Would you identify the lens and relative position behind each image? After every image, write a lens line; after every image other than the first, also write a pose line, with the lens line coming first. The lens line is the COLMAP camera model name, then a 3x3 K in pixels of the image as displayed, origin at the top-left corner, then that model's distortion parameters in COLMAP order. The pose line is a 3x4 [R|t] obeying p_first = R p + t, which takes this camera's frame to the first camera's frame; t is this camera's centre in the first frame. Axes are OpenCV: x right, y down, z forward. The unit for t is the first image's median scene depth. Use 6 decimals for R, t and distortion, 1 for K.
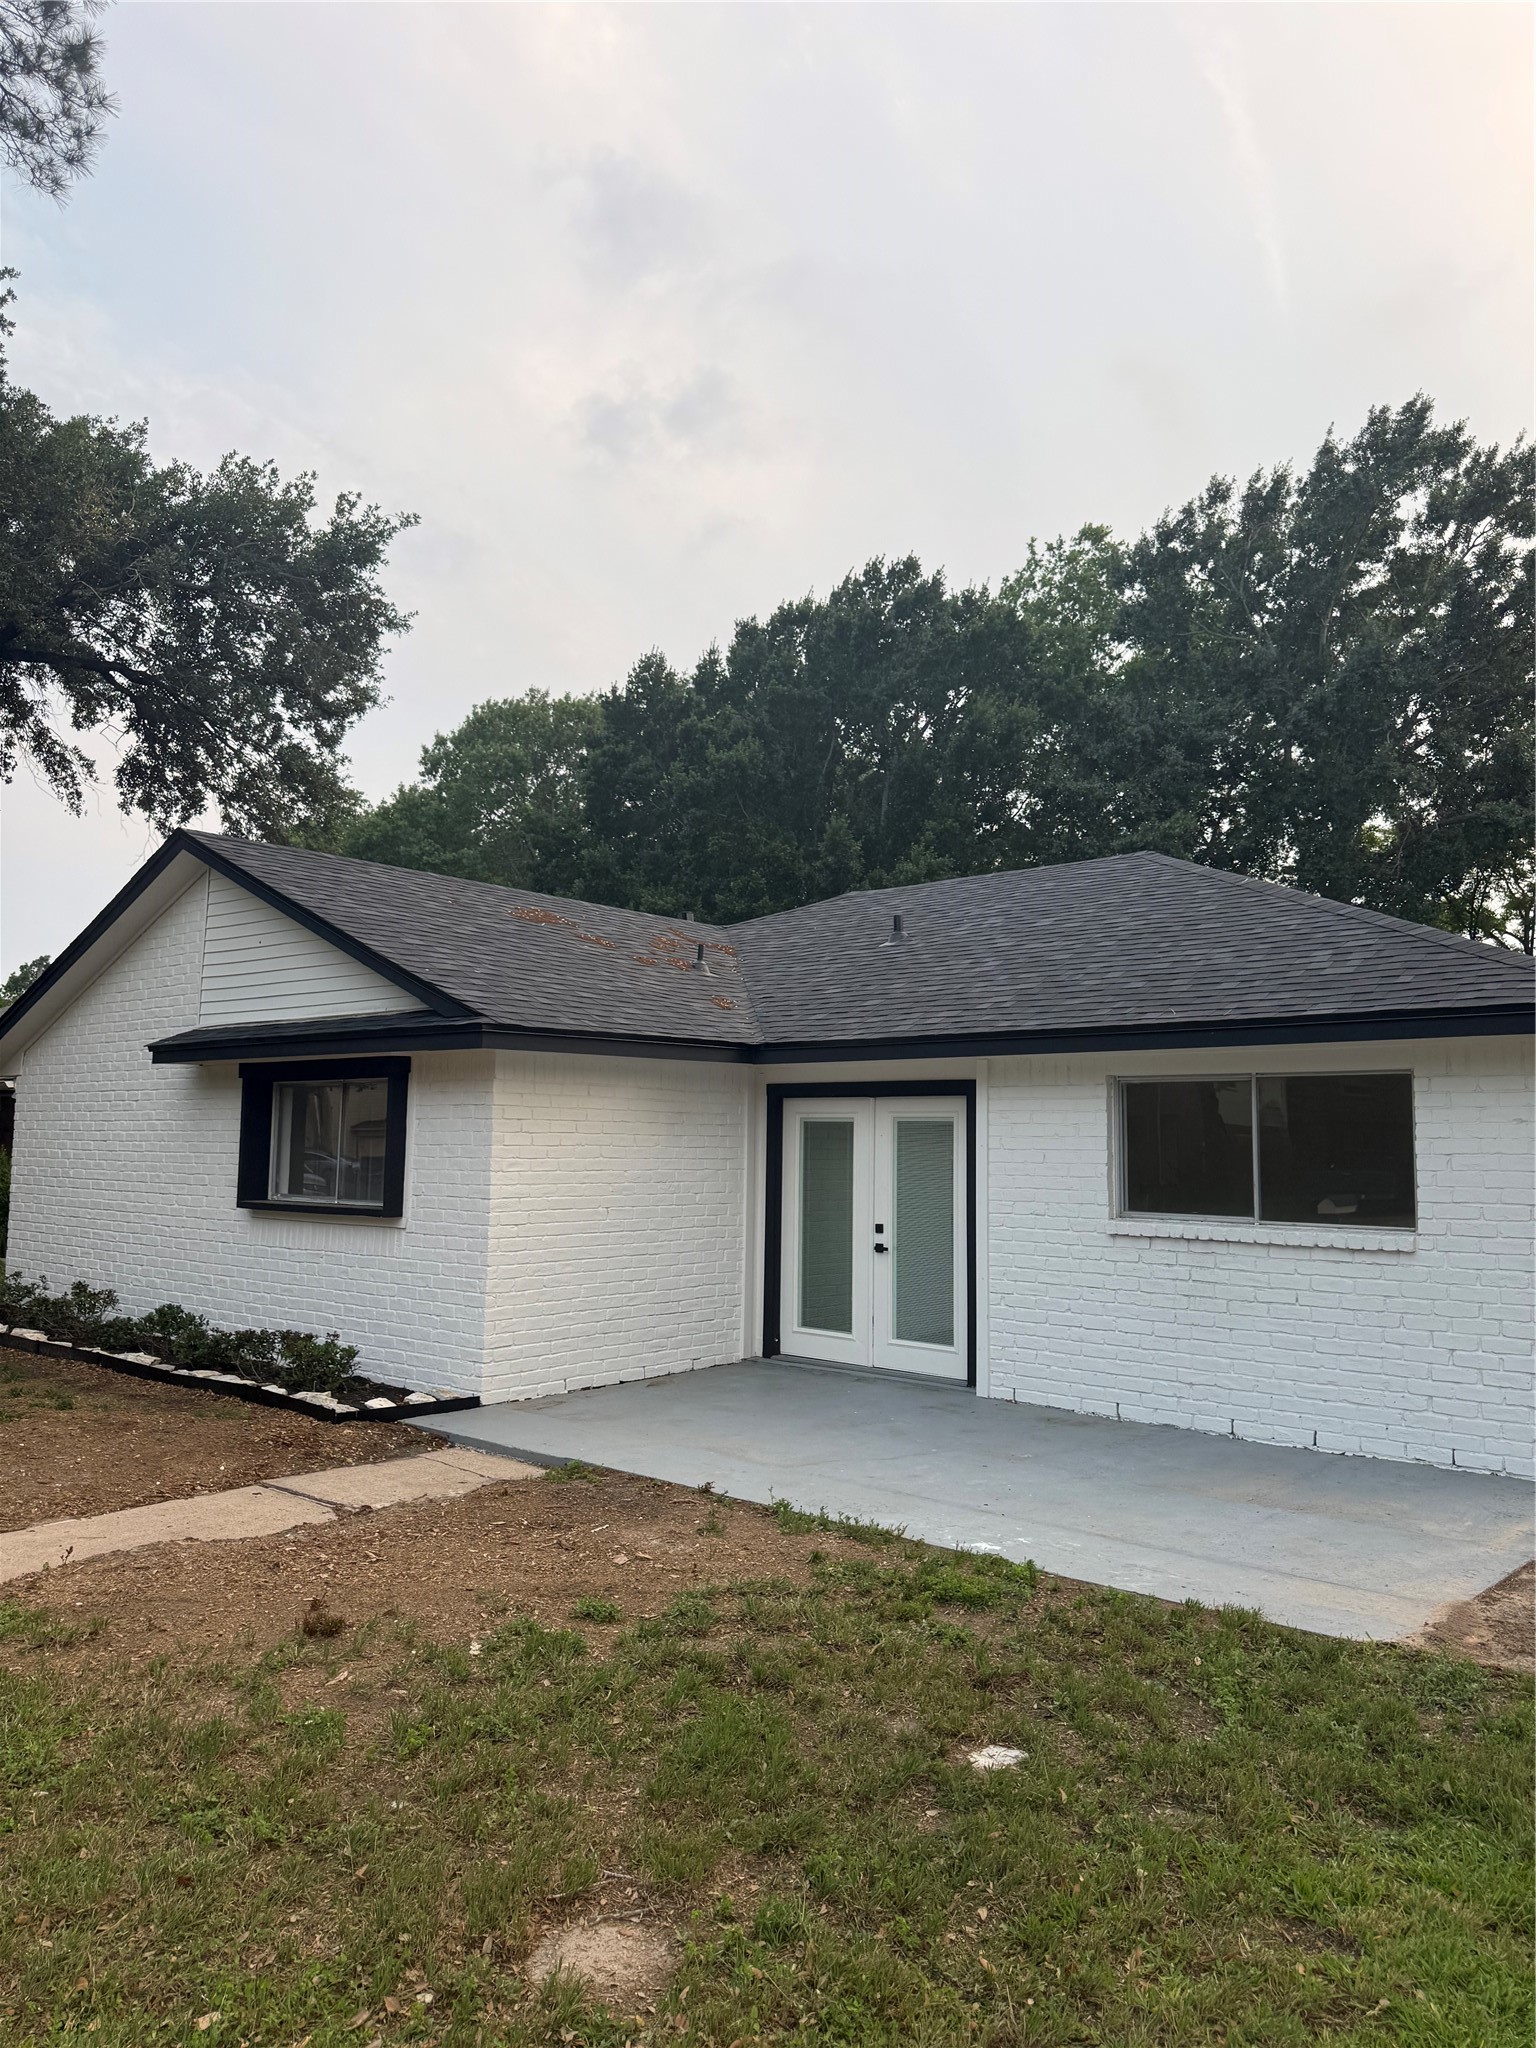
lens RADIAL K [[1448.6, 0, 769.3], [0, 1448.6, 1019.4], [0, 0, 1]] dist [-0.005907, -0.001862]
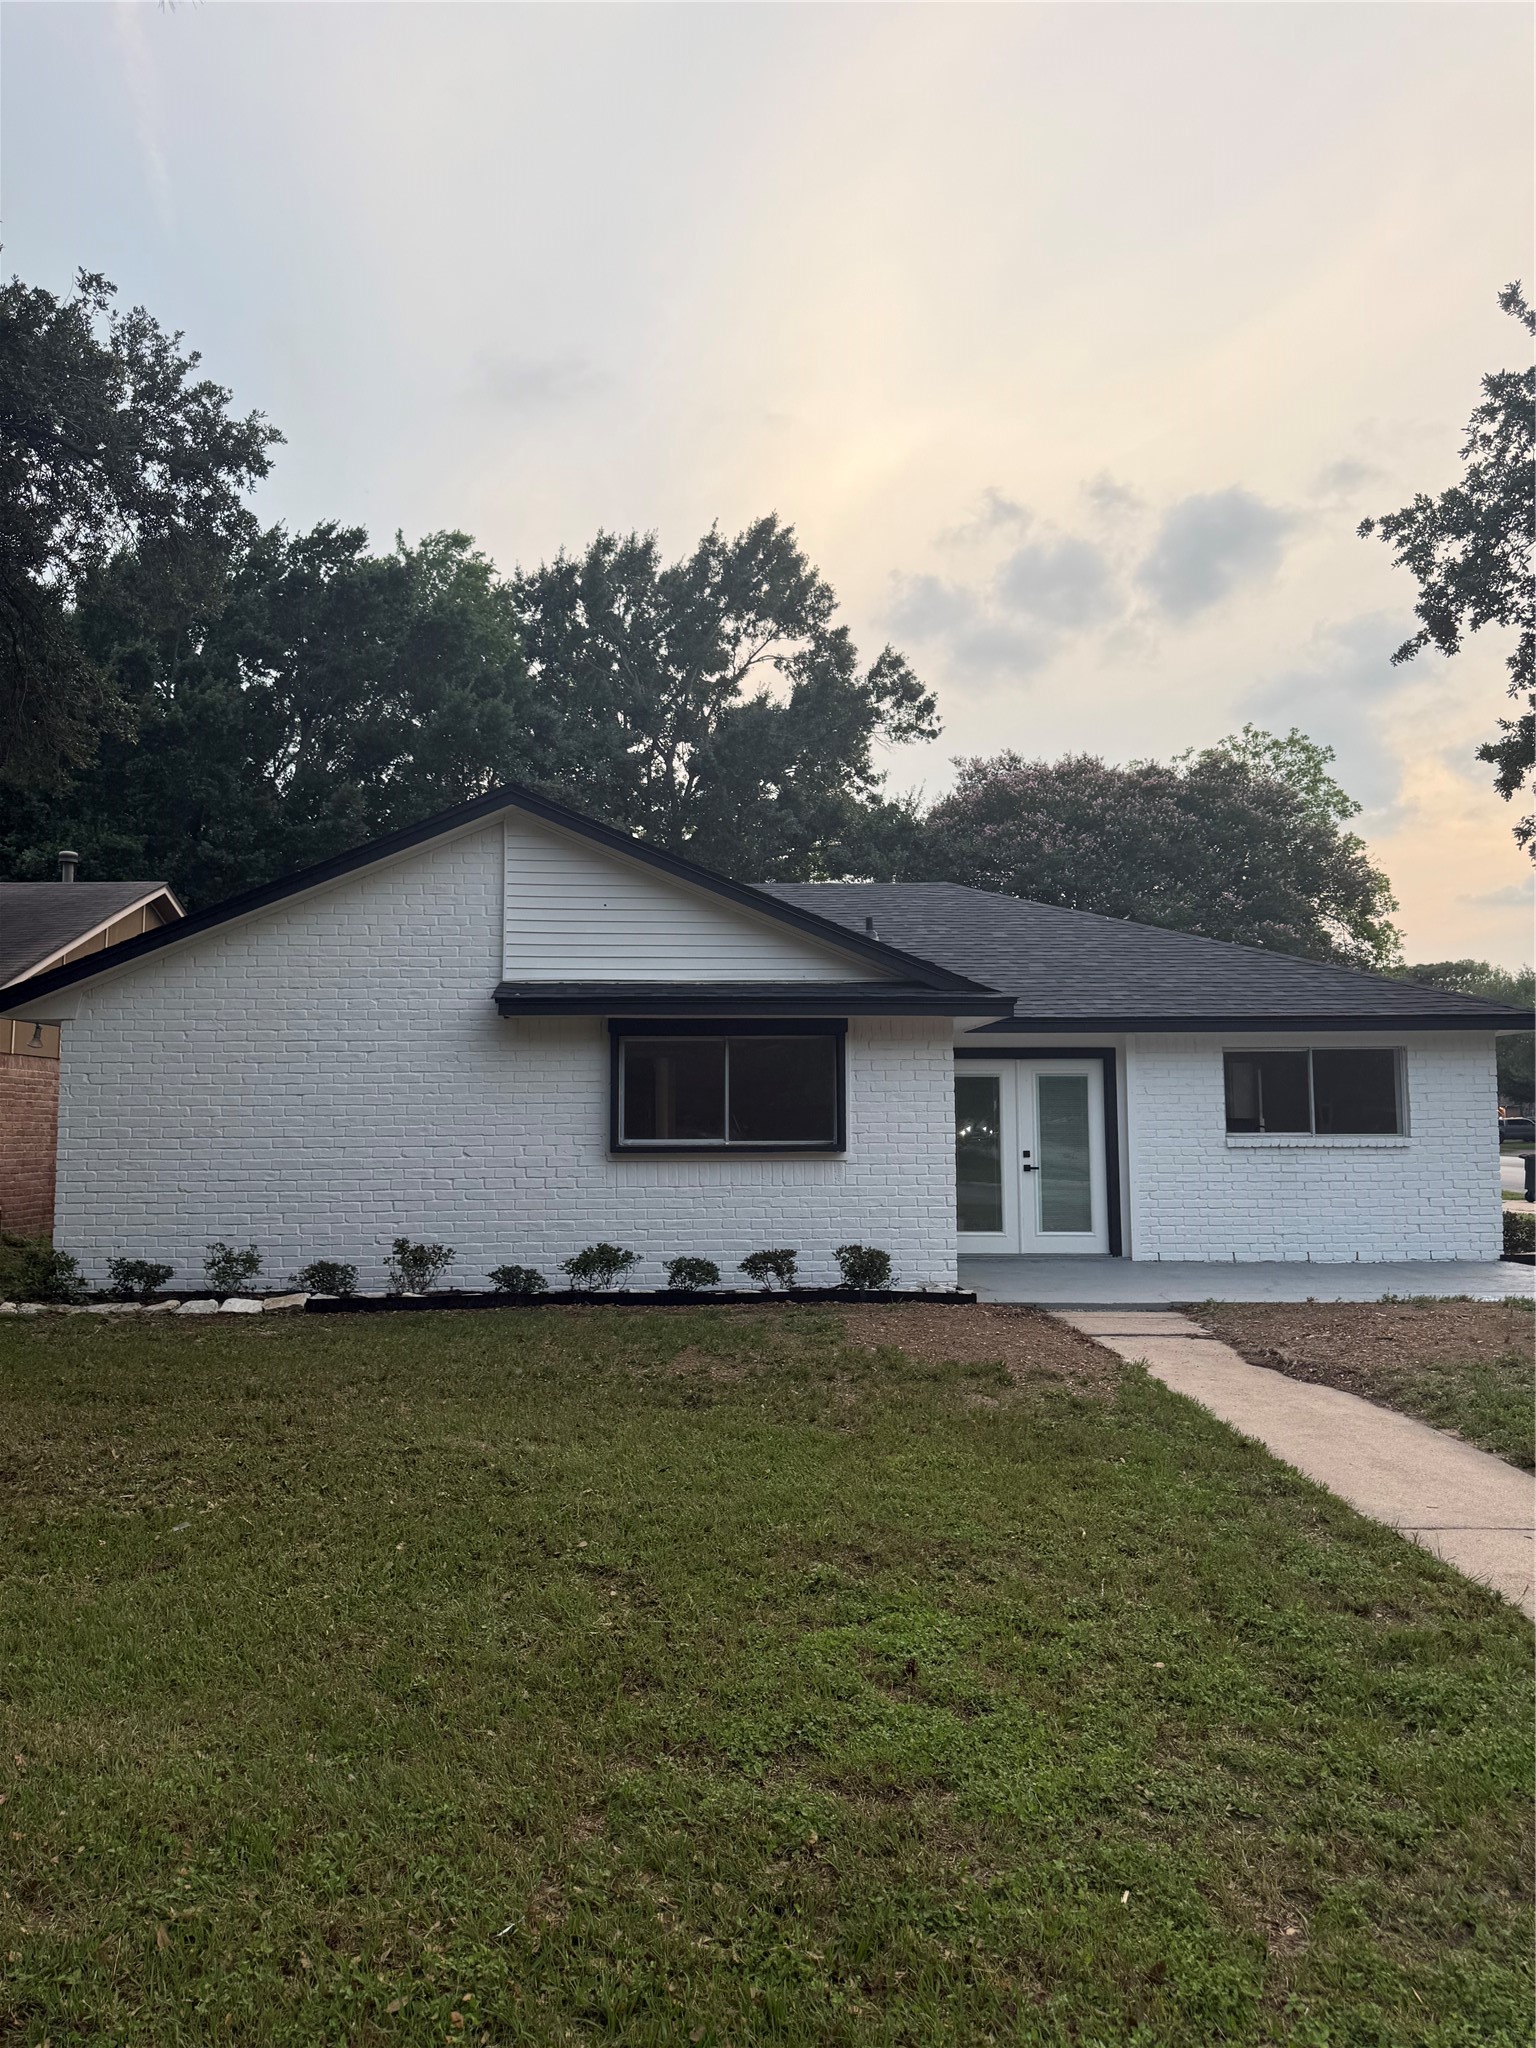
lens RADIAL K [[1448.6, 0, 765.8], [0, 1448.6, 1025.3], [0, 0, 1]] dist [-0.005907, -0.001862]
pose [[0.752109, 0.031398, 0.658291, -1.152533], [-0.044229, 0.999017, 0.002883, 0.031913], [-0.657553, -0.031284, 0.752758, 0.138752]]
